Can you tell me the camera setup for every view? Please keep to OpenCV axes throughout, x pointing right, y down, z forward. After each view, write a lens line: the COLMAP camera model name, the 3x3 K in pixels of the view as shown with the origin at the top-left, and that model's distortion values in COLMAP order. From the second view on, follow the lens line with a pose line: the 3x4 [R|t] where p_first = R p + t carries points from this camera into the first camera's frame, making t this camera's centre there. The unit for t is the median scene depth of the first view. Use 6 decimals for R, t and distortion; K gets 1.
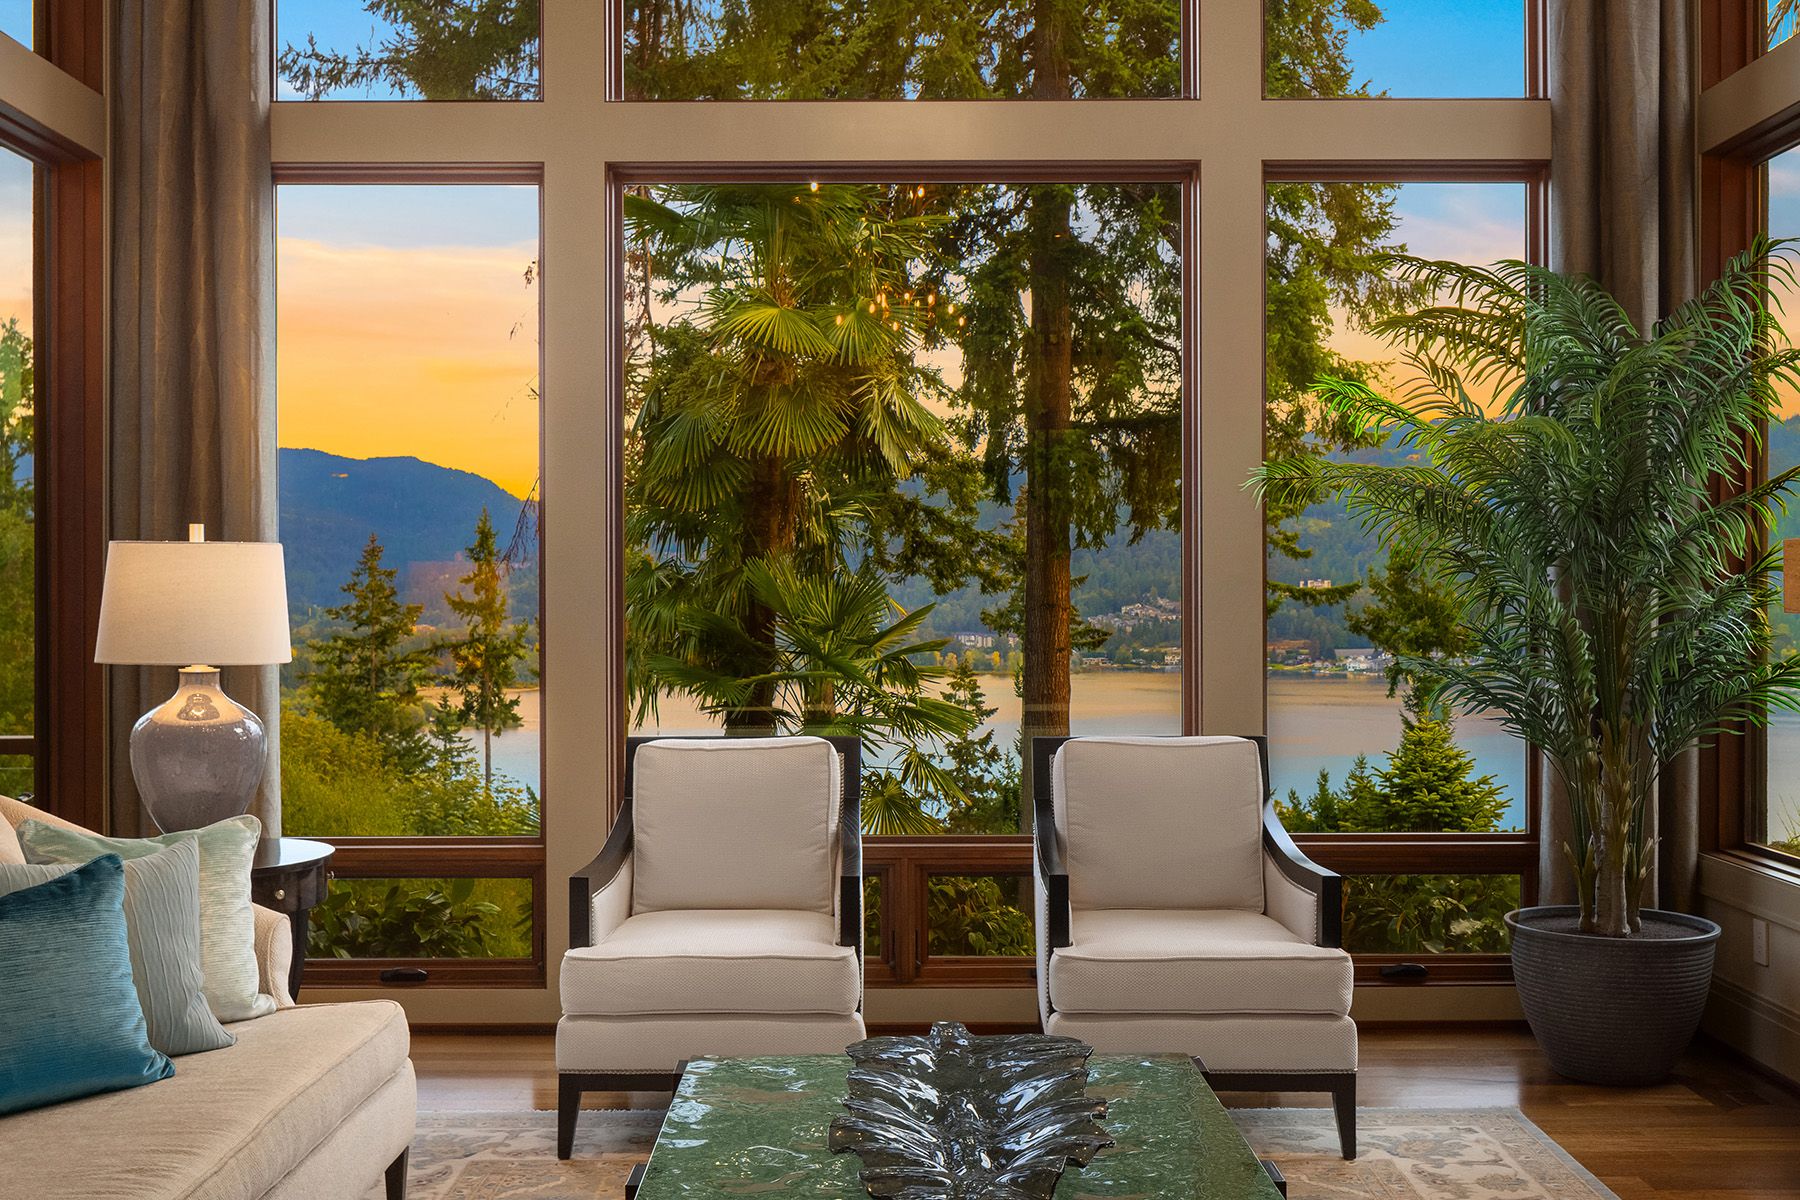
lens RADIAL K [[2835.8, 0, 913.5], [0, 2835.8, 602.0], [0, 0, 1]] dist [-0.008678, 0.000000]
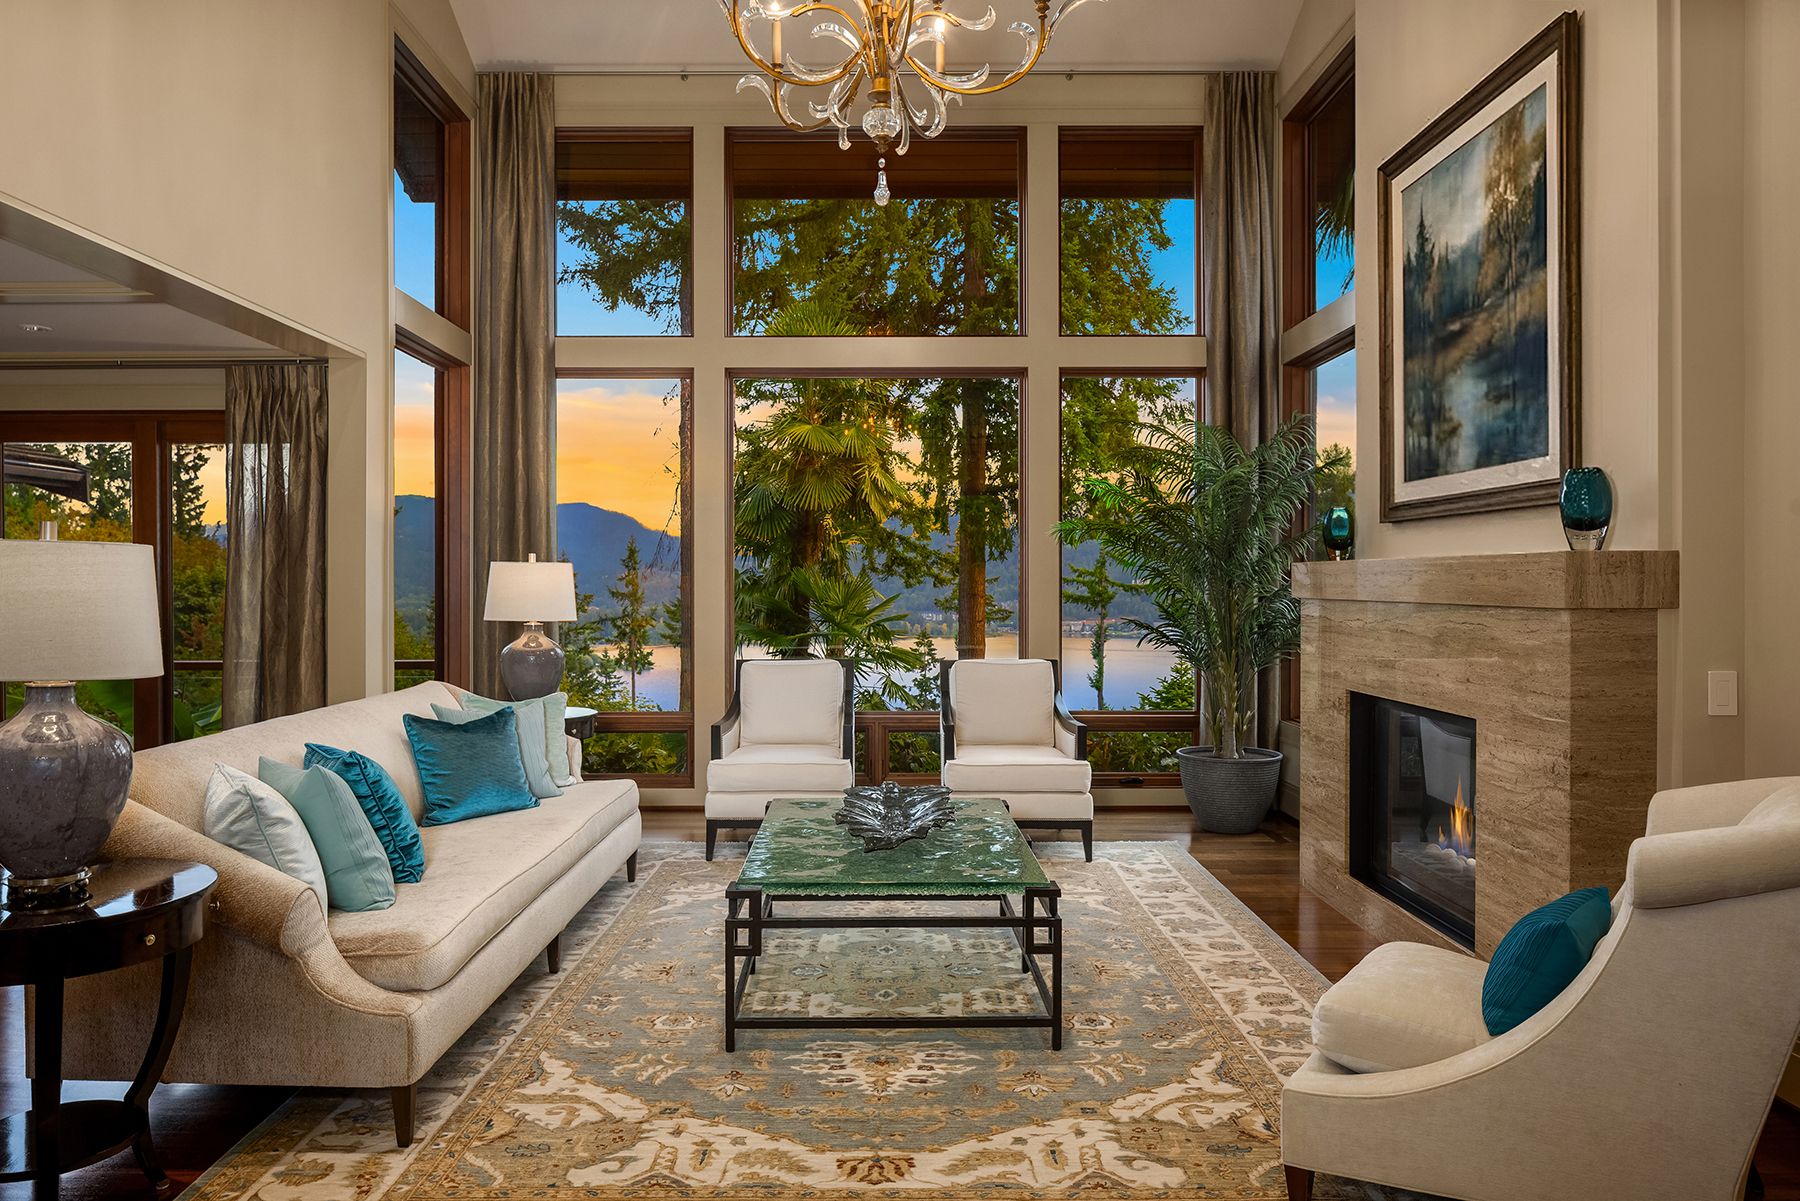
lens RADIAL K [[2835.8, 0, 889.0], [0, 2835.8, 598.2], [0, 0, 1]] dist [-0.008678, 0.000000]
pose [[0.999842, 0.001140, -0.017750, 0.031531], [-0.001116, 0.999998, 0.001350, 0.001224], [0.017752, -0.001330, 0.999842, -0.754624]]
